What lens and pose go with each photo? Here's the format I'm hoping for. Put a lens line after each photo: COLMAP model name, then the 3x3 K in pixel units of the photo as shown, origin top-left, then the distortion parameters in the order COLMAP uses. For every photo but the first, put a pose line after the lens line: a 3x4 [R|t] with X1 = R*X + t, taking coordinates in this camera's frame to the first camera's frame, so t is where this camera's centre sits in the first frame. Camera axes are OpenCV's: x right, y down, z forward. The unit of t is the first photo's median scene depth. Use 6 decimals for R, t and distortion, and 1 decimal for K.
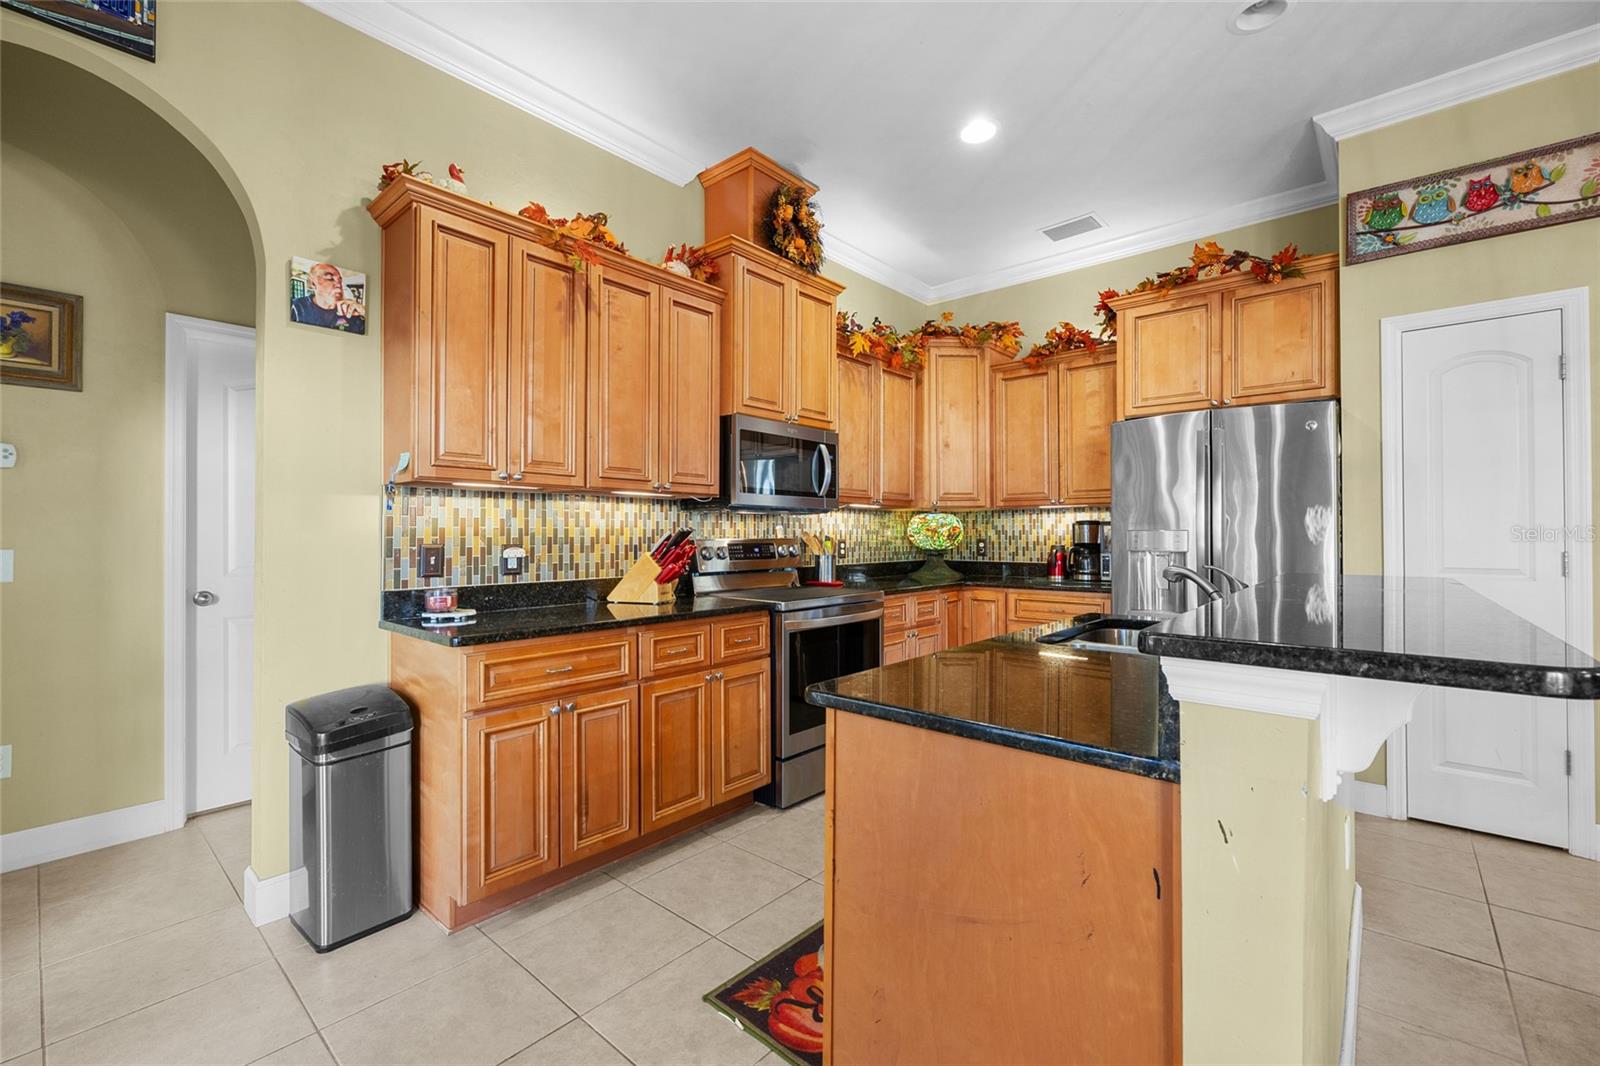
lens RADIAL K [[666.0, 0, 803.8], [0, 666.0, 532.9], [0, 0, 1]] dist [-0.019772, 0.000216]
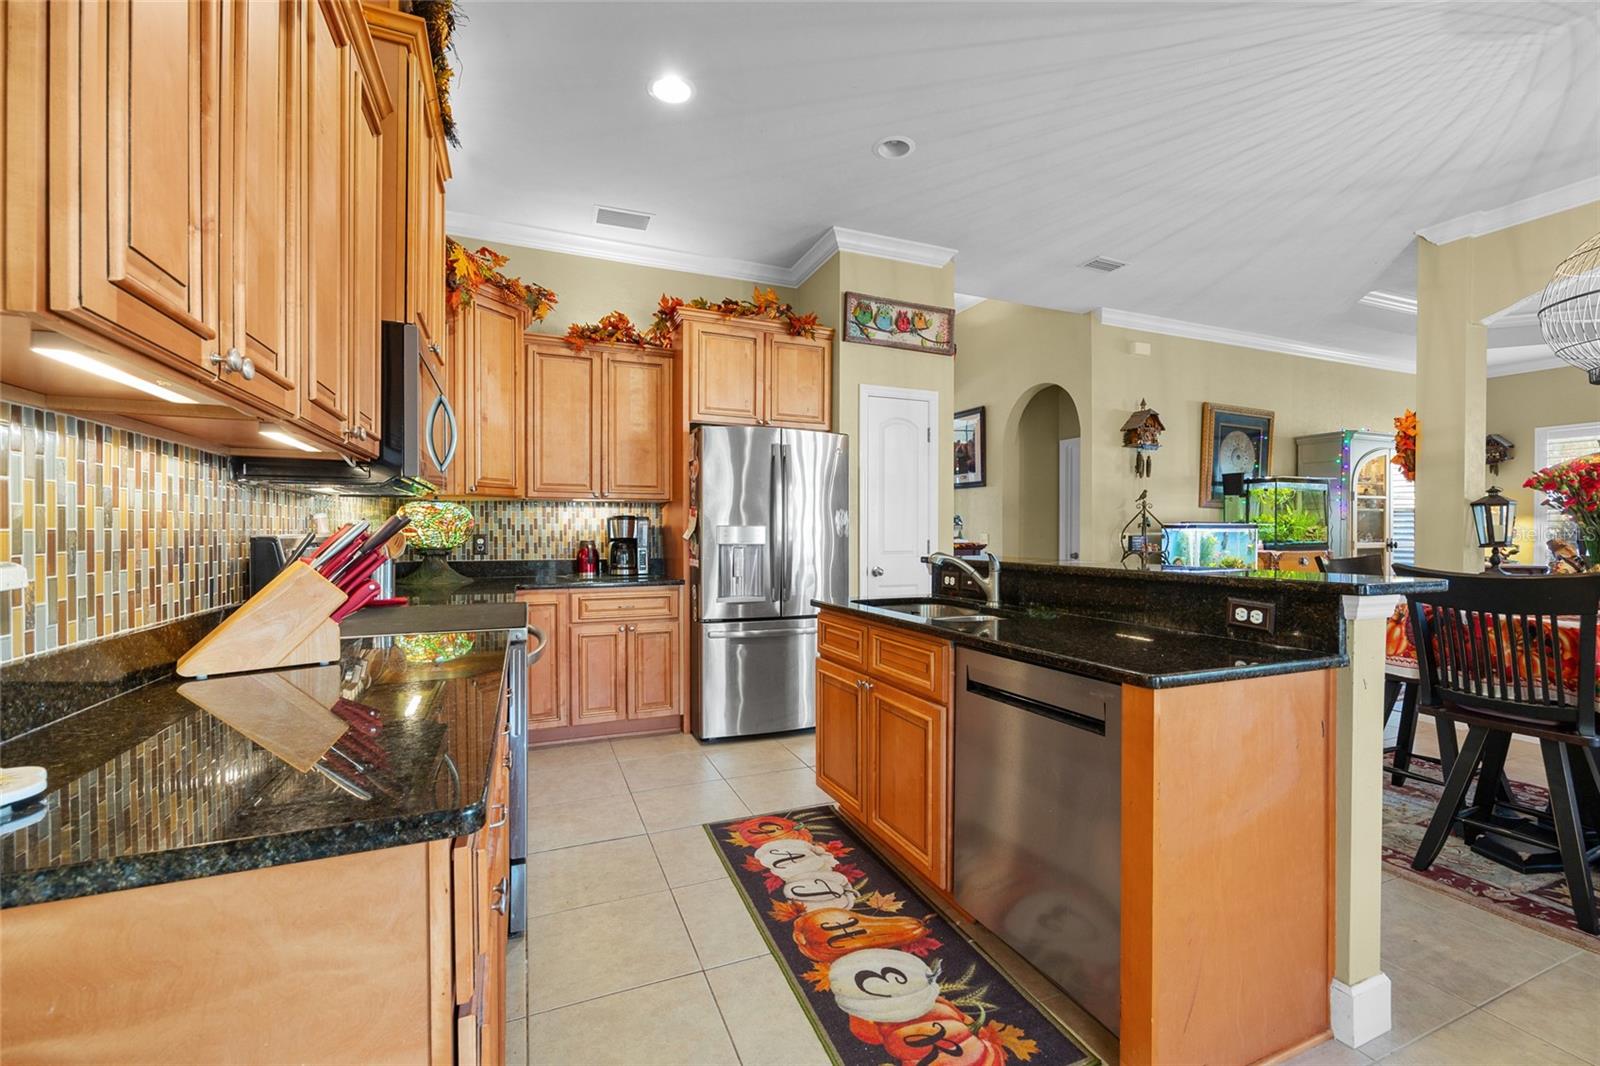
lens RADIAL K [[666.0, 0, 803.8], [0, 666.0, 532.9], [0, 0, 1]] dist [-0.019772, 0.000216]
pose [[0.434061, -0.000607, 0.900883, -0.373495], [-0.006180, 0.999974, 0.003651, 0.002340], [-0.900862, -0.007152, 0.434047, 0.330274]]
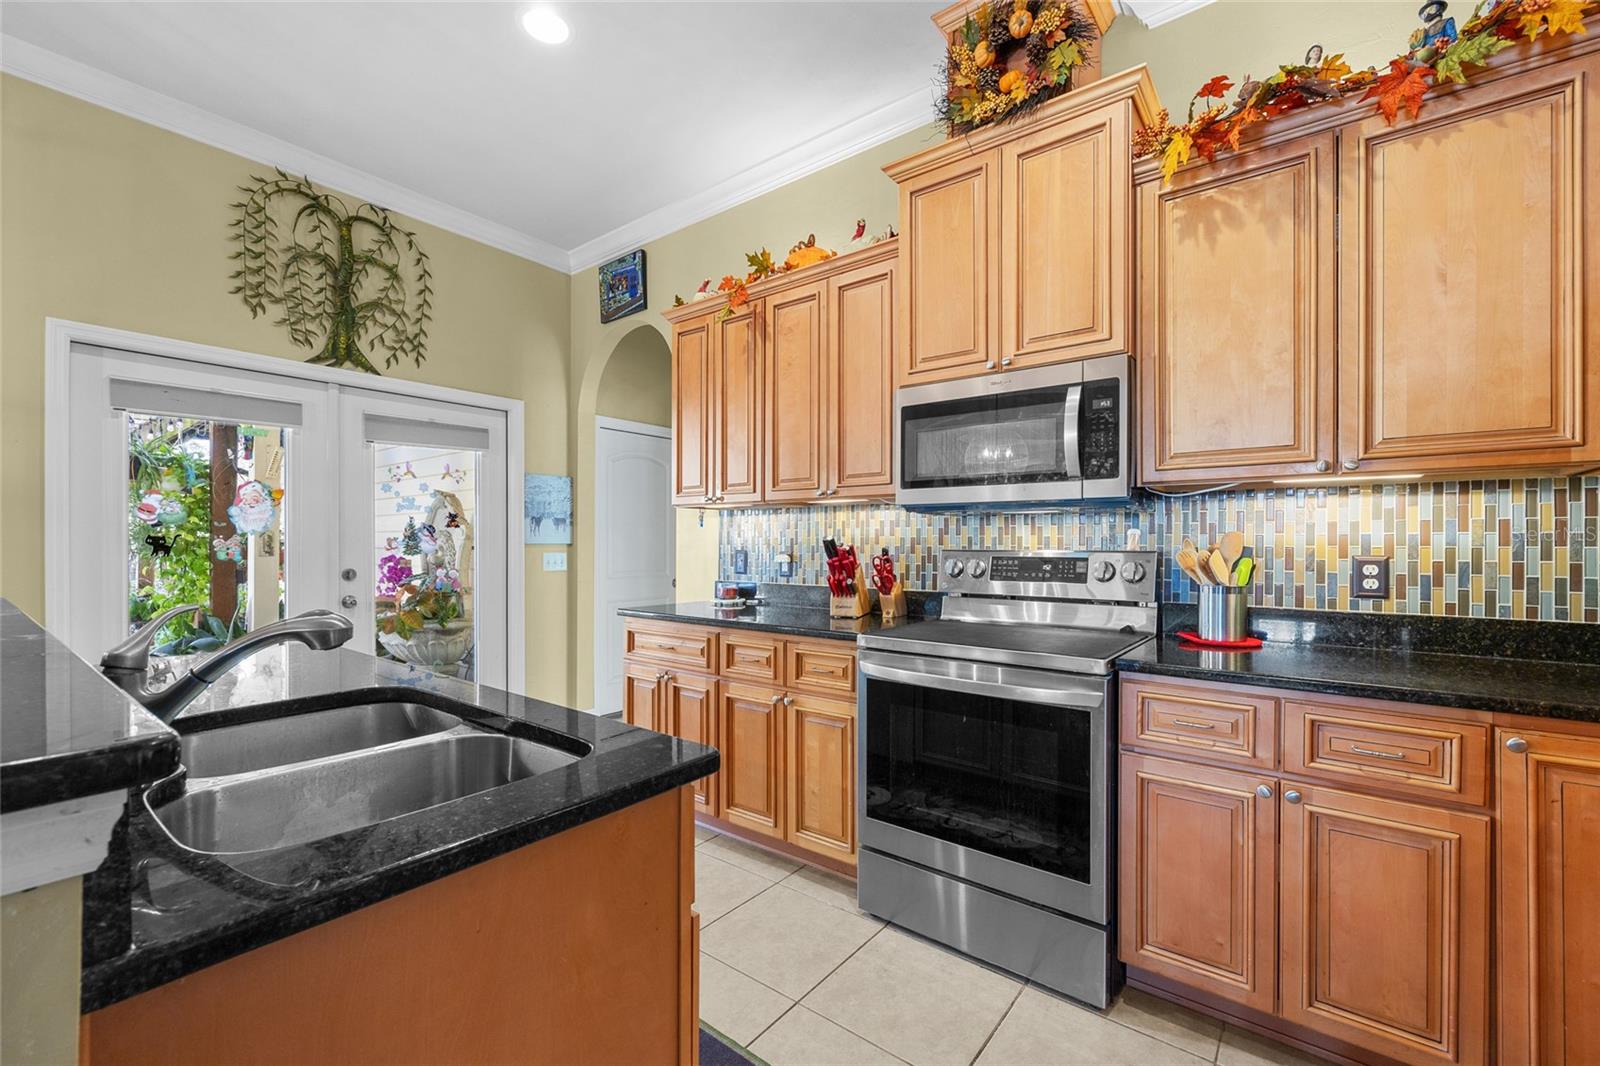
lens RADIAL K [[685.3, 0, 796.0], [0, 685.3, 545.3], [0, 0, 1]] dist [0.000451, 0.000133]
pose [[0.059158, 0.004613, -0.998238, 0.494602], [-0.000049, 0.999989, 0.004618, 0.000280], [0.998249, -0.000225, 0.059157, 0.594080]]
